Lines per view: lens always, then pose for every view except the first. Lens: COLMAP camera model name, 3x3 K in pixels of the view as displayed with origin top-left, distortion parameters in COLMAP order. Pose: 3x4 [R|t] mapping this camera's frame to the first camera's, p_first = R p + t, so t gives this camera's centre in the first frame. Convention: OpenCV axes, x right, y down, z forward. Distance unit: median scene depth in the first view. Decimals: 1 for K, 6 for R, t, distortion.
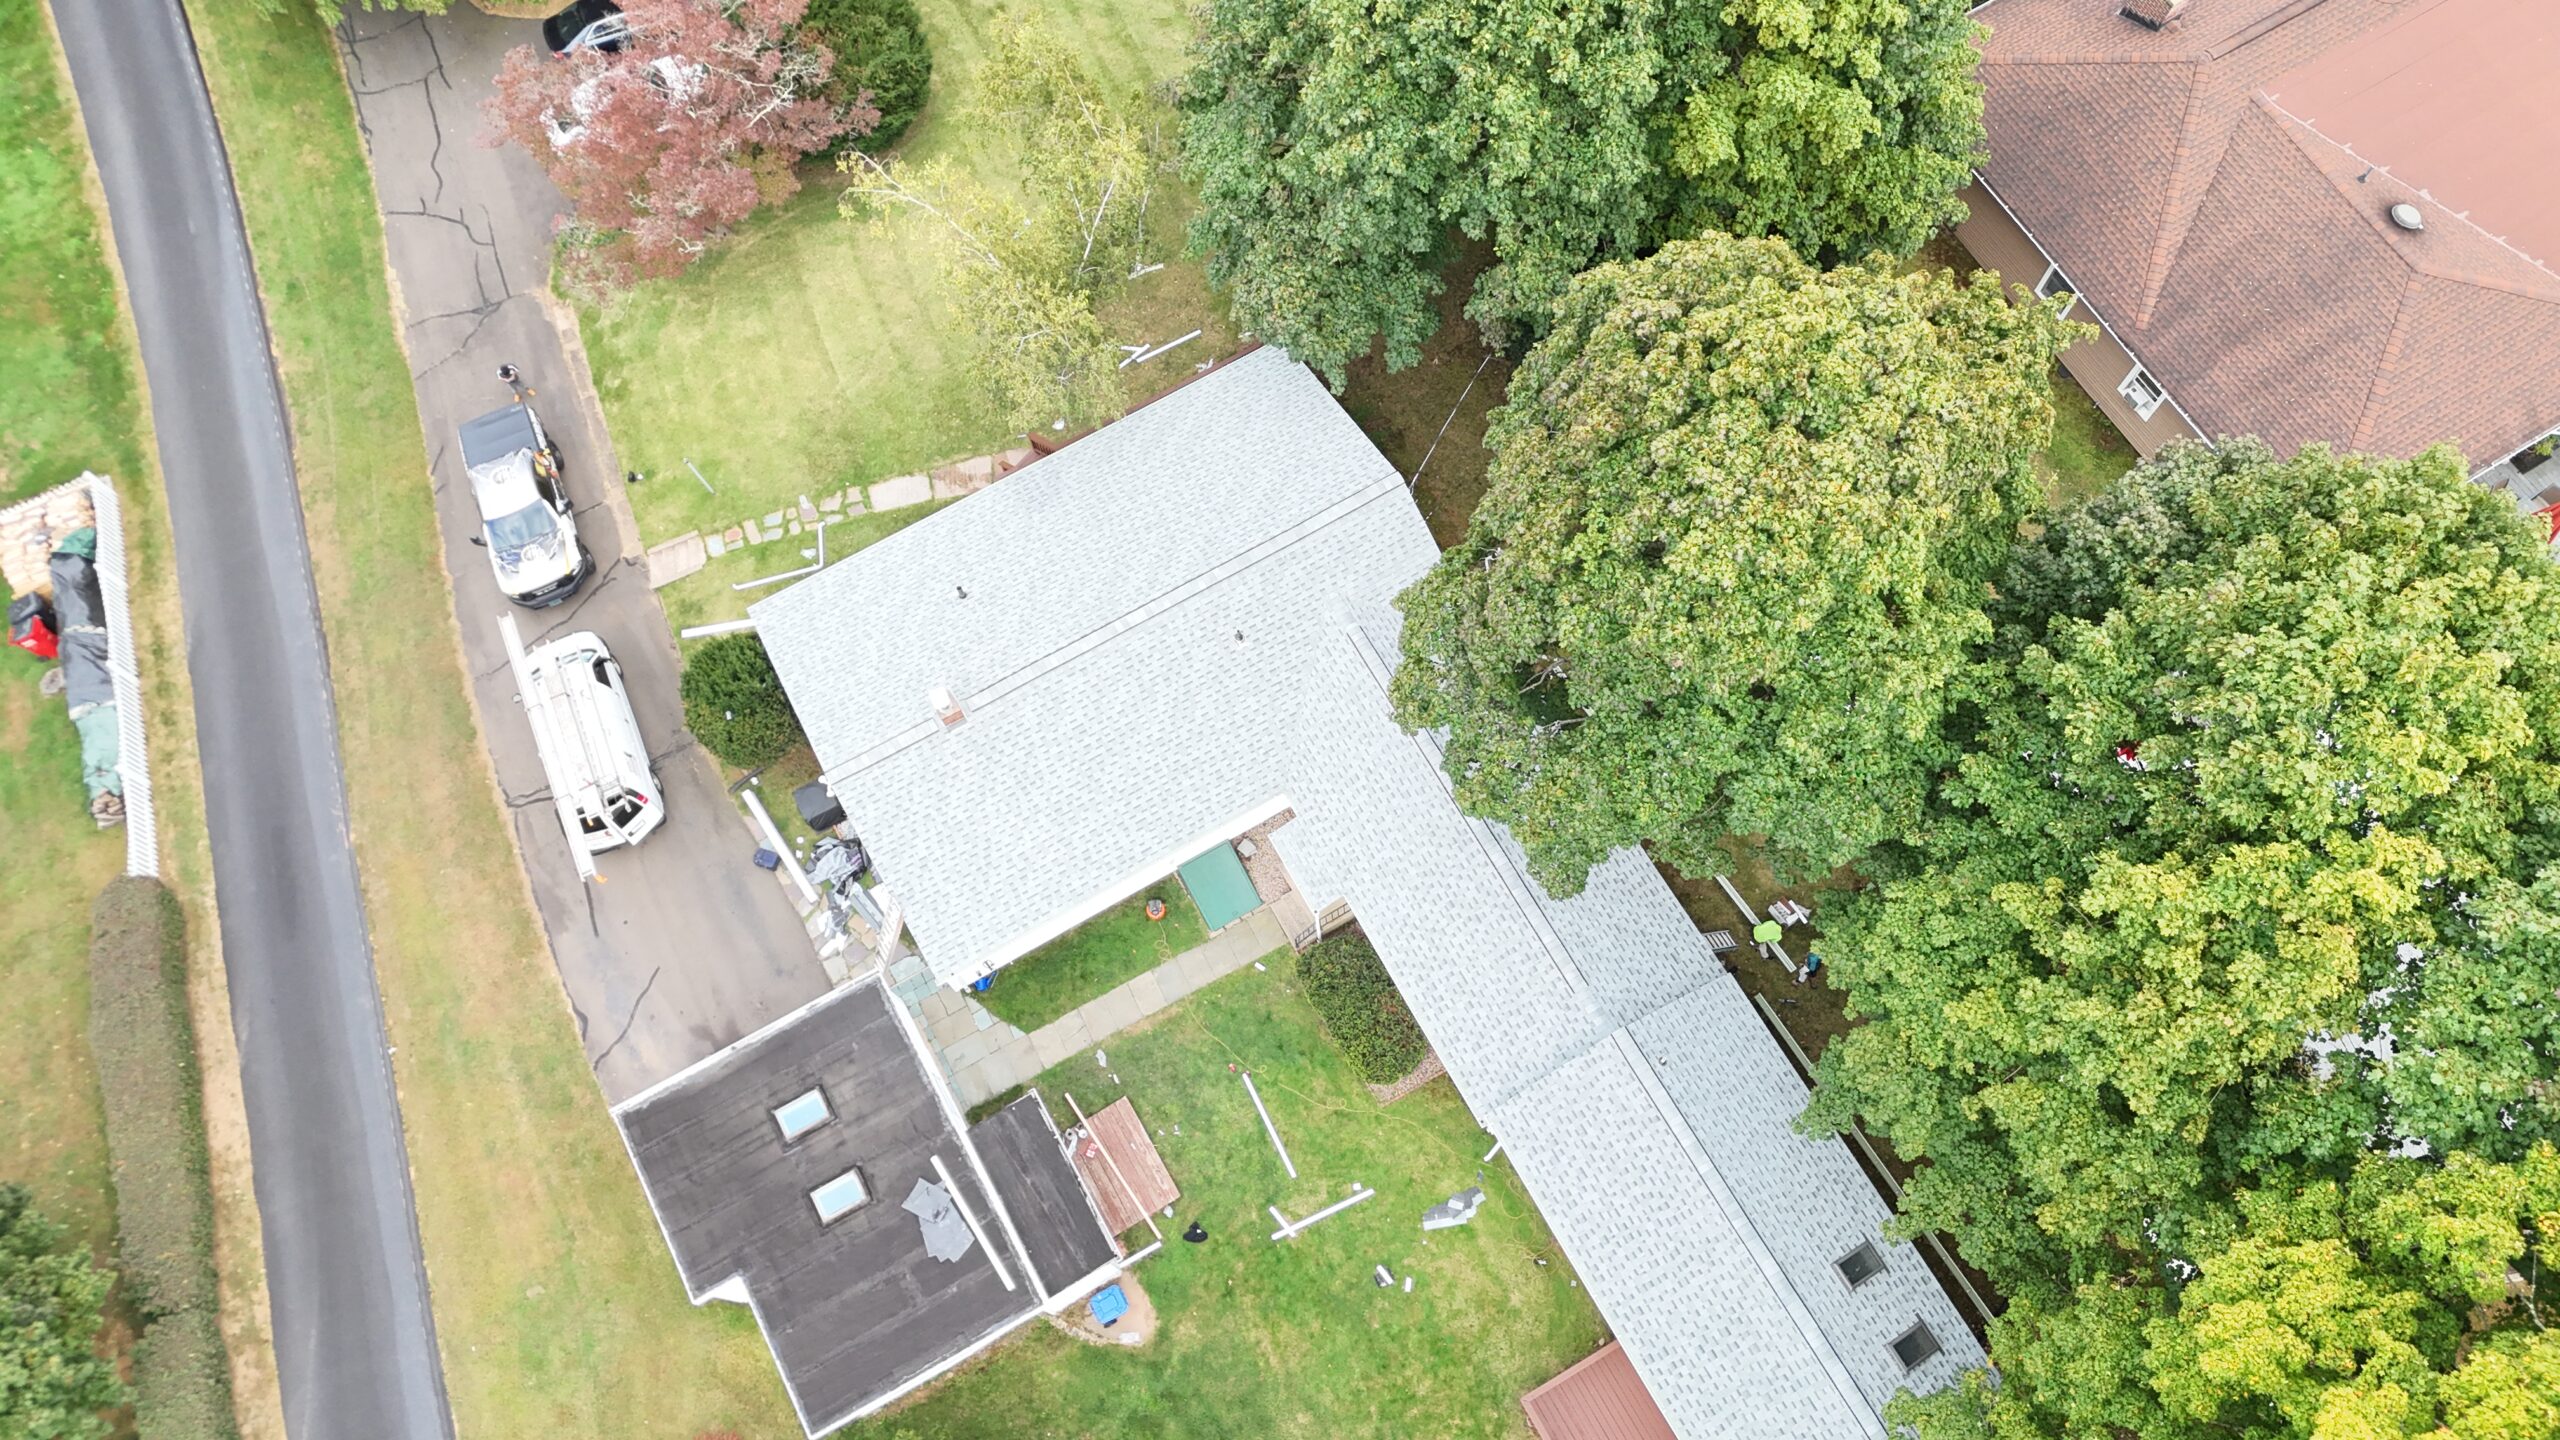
lens RADIAL K [[1771.9, 0, 1280.0], [0, 1771.9, 720.0], [0, 0, 1]] dist [0.003441, -0.001233]
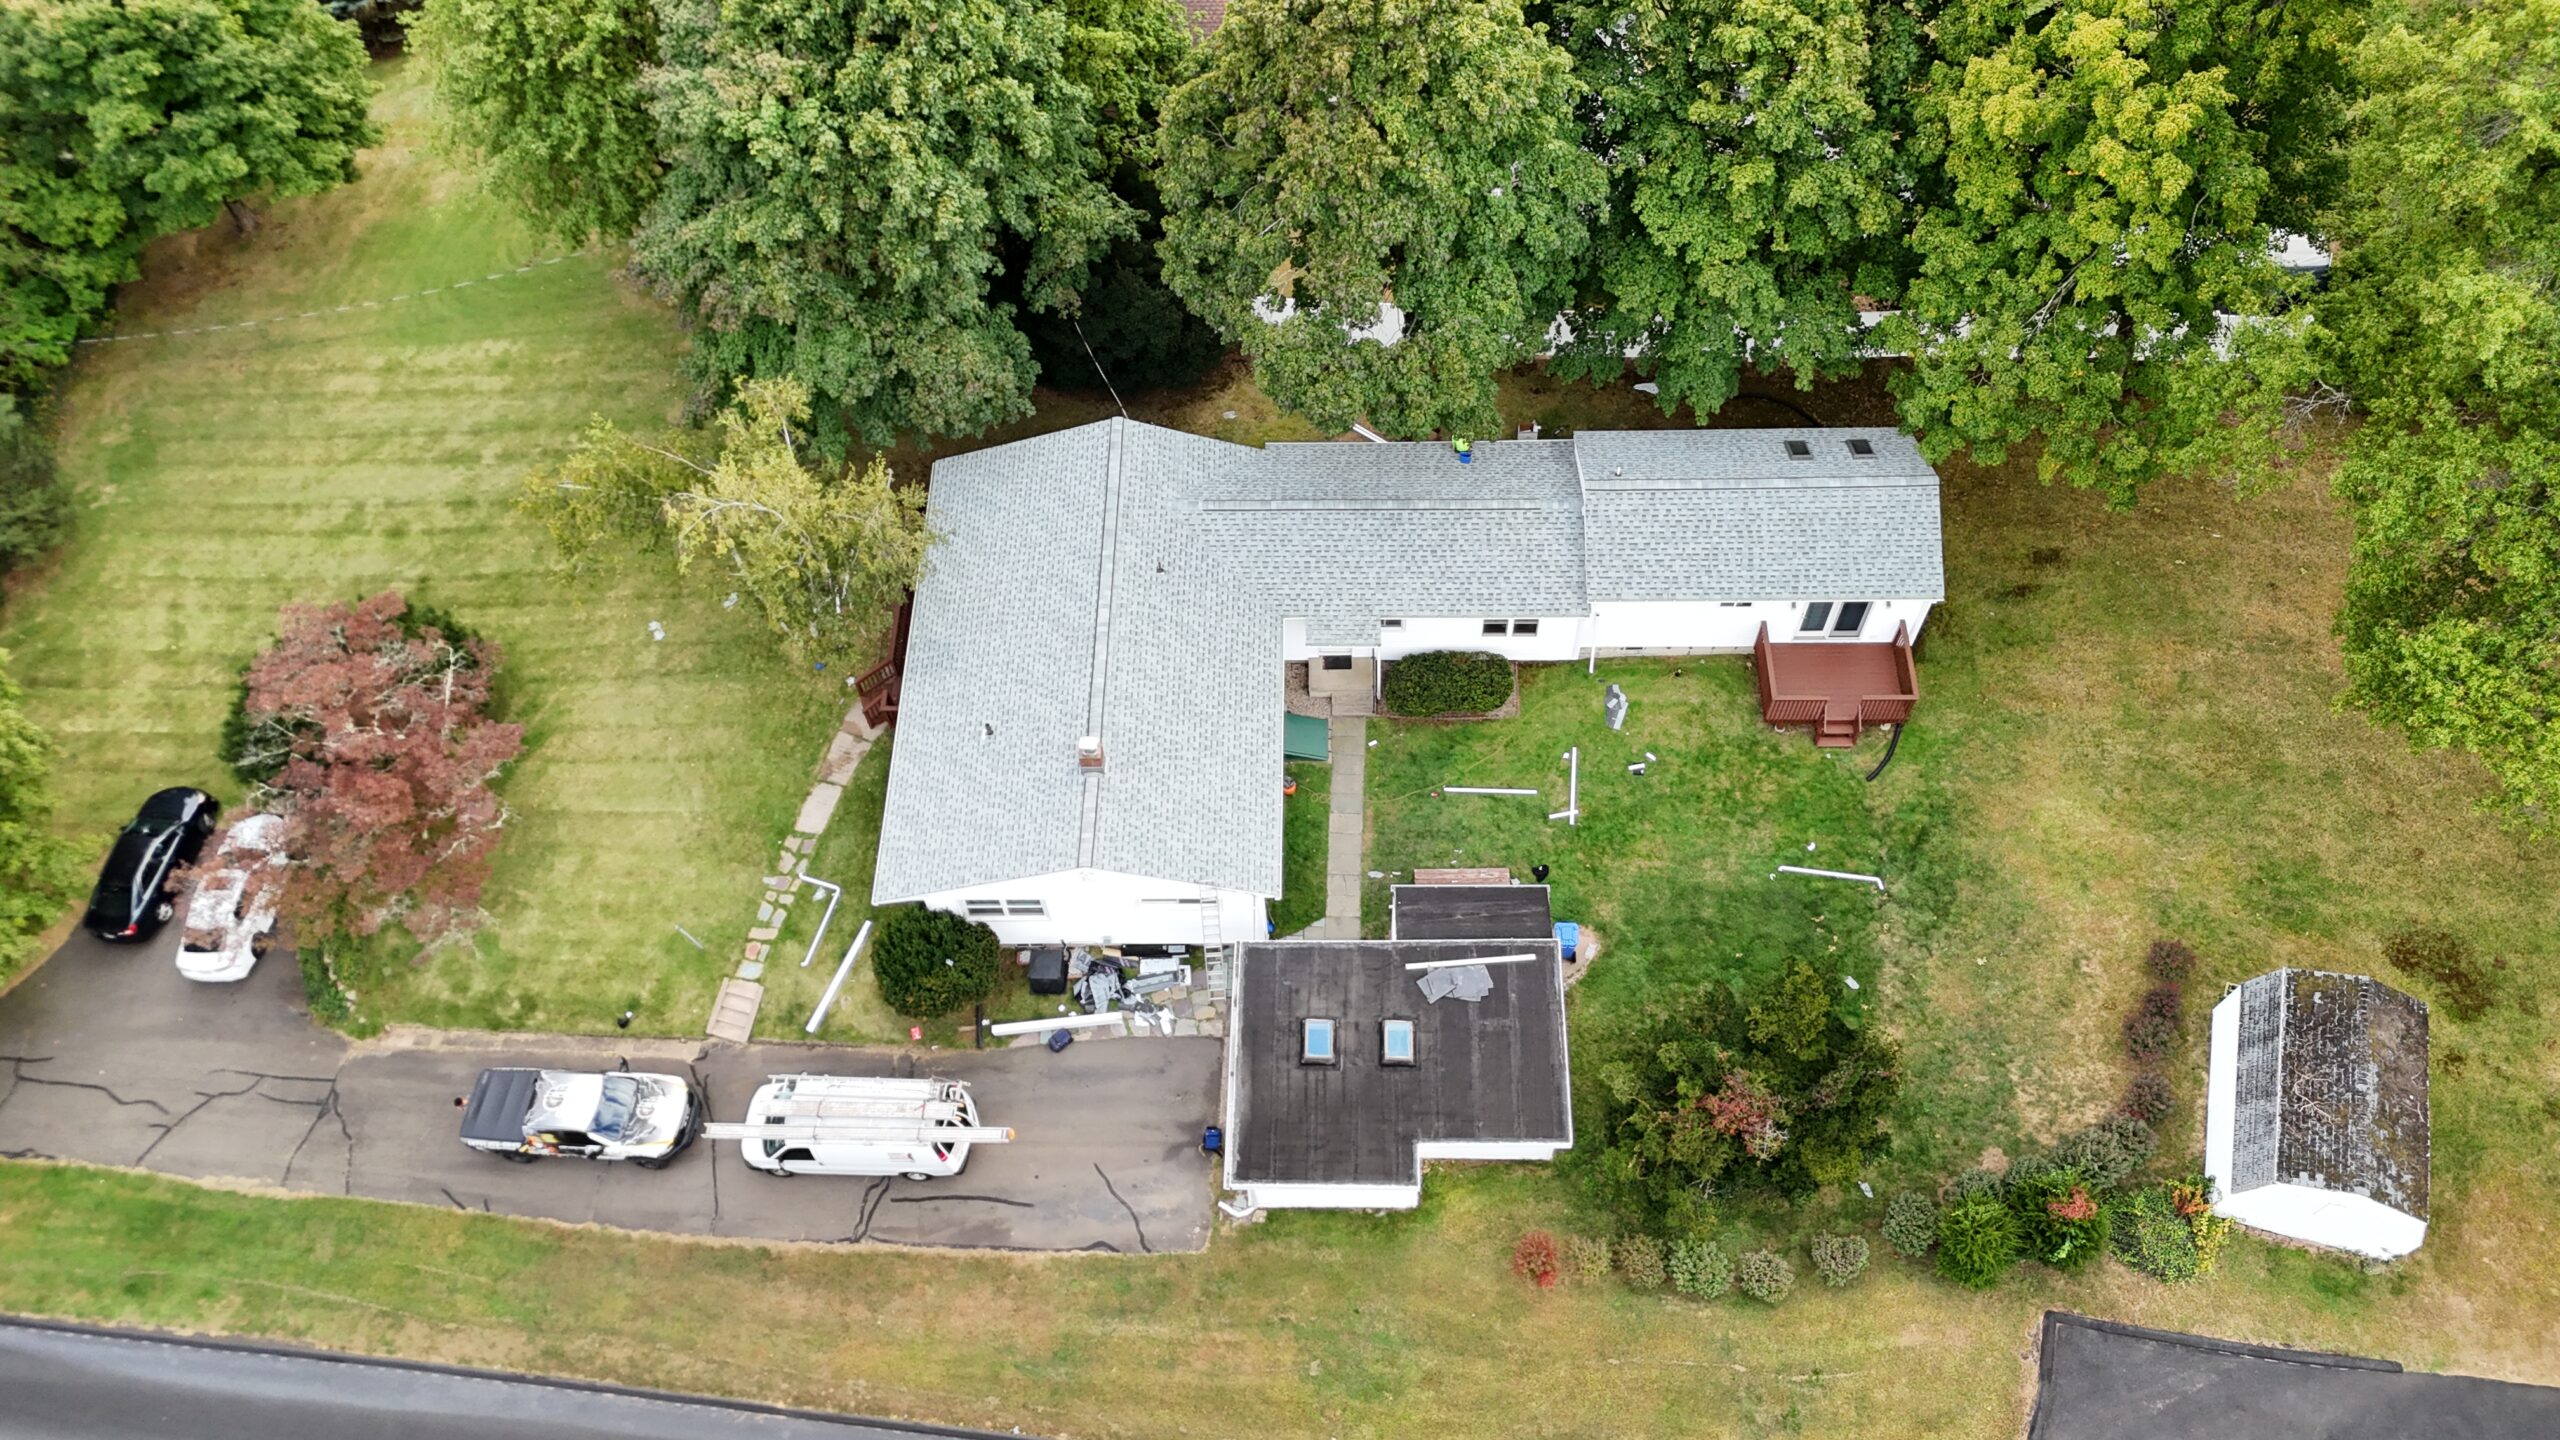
lens RADIAL K [[1771.9, 0, 1280.0], [0, 1771.9, 720.0], [0, 0, 1]] dist [0.003441, -0.001233]
pose [[0.512061, -0.735437, 0.443763, -0.576210], [0.811990, 0.582944, 0.029137, 0.043287], [-0.280118, 0.345411, 0.895670, -0.081747]]
